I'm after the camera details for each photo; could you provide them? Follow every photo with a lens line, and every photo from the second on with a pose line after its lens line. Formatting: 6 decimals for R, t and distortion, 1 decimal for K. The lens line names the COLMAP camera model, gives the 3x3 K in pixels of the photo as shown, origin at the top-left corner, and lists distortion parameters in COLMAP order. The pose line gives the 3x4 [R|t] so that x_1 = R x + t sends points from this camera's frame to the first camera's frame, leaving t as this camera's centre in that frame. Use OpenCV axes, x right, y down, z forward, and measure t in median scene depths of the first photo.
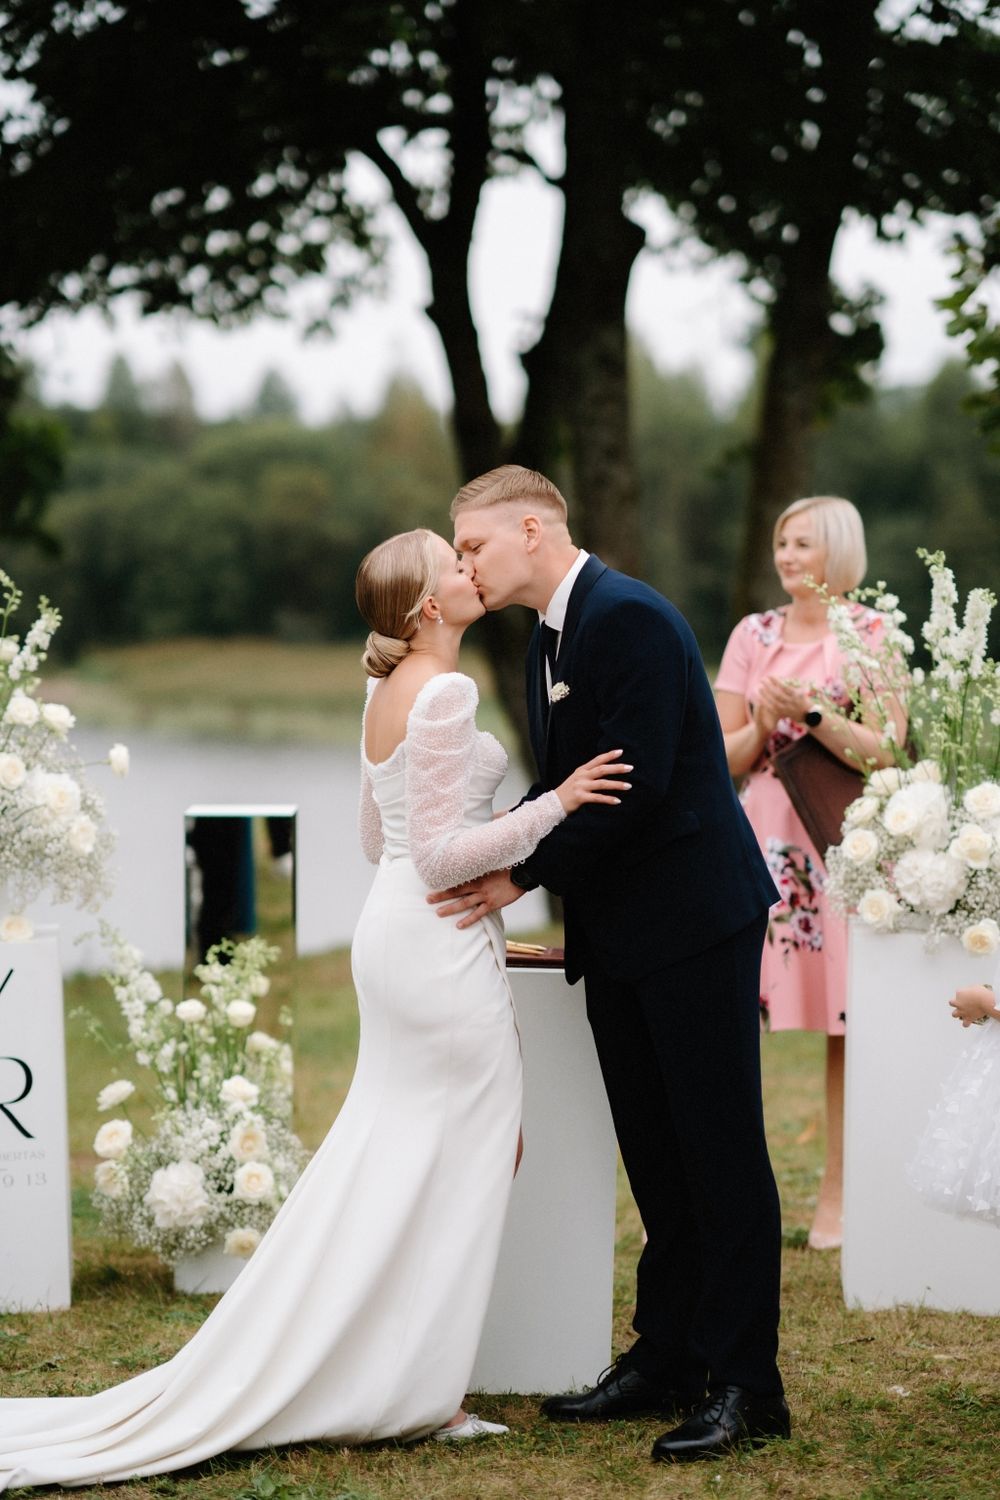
lens RADIAL K [[3676.1, 0, 501.3], [0, 3676.1, 738.8], [0, 0, 1]] dist [0.132972, 0.000000]
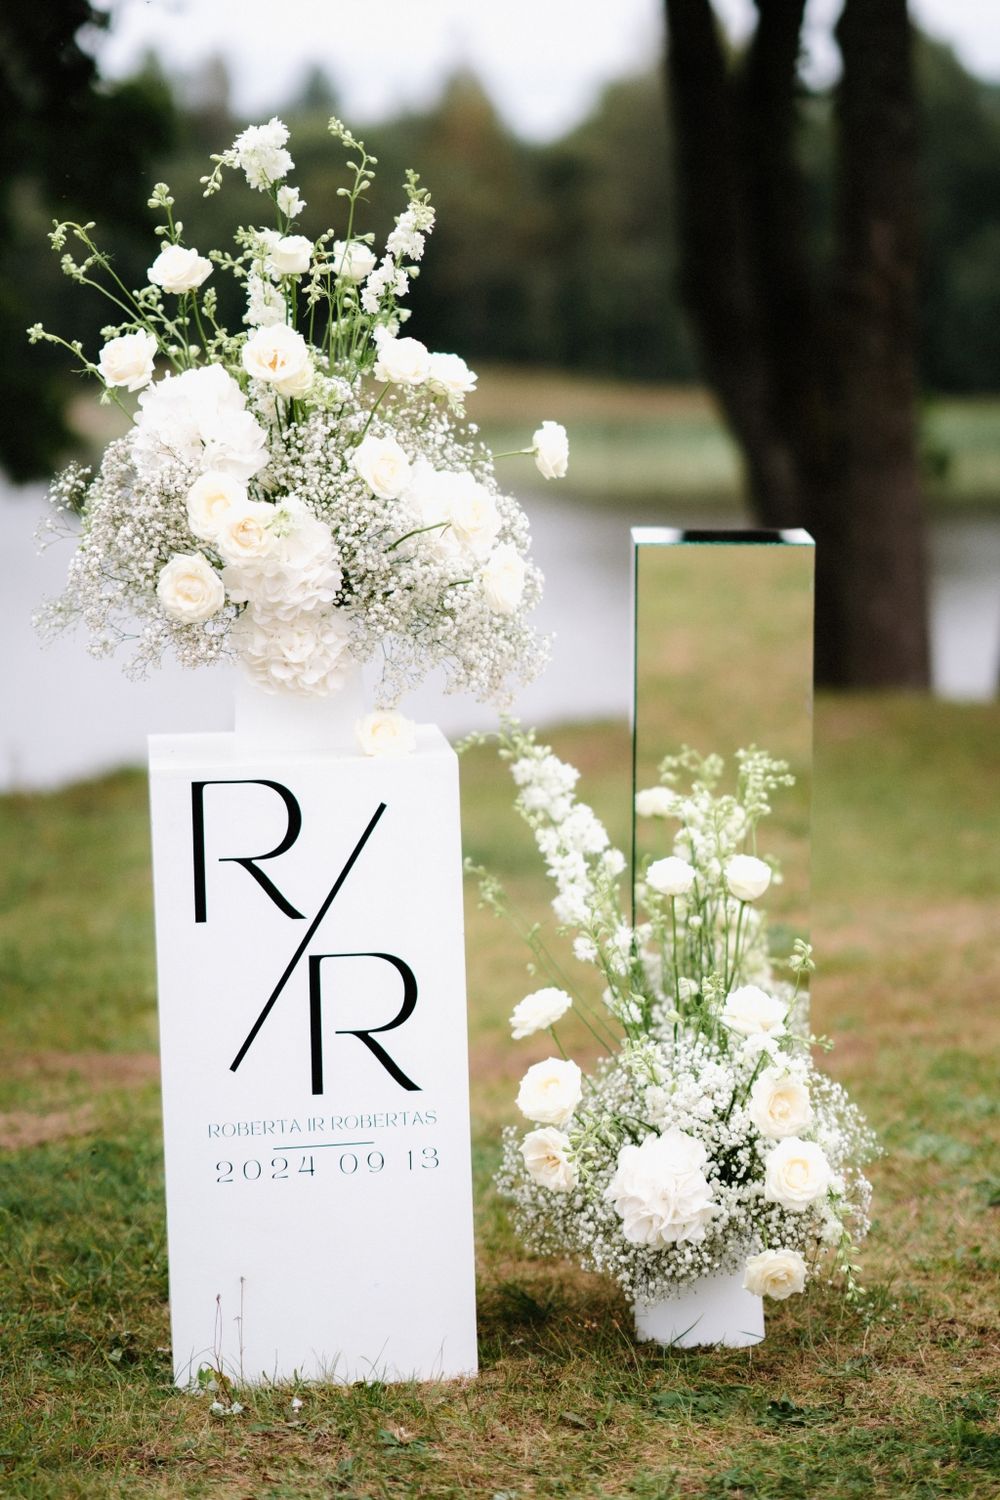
lens RADIAL K [[3676.1, 0, 501.1], [0, 3676.1, 760.7], [0, 0, 1]] dist [0.132972, 0.000000]
pose [[0.999945, 0.010440, -0.000741, -0.113128], [-0.010346, 0.996689, 0.080646, 0.008226], [0.001581, -0.080634, 0.996743, 0.416225]]
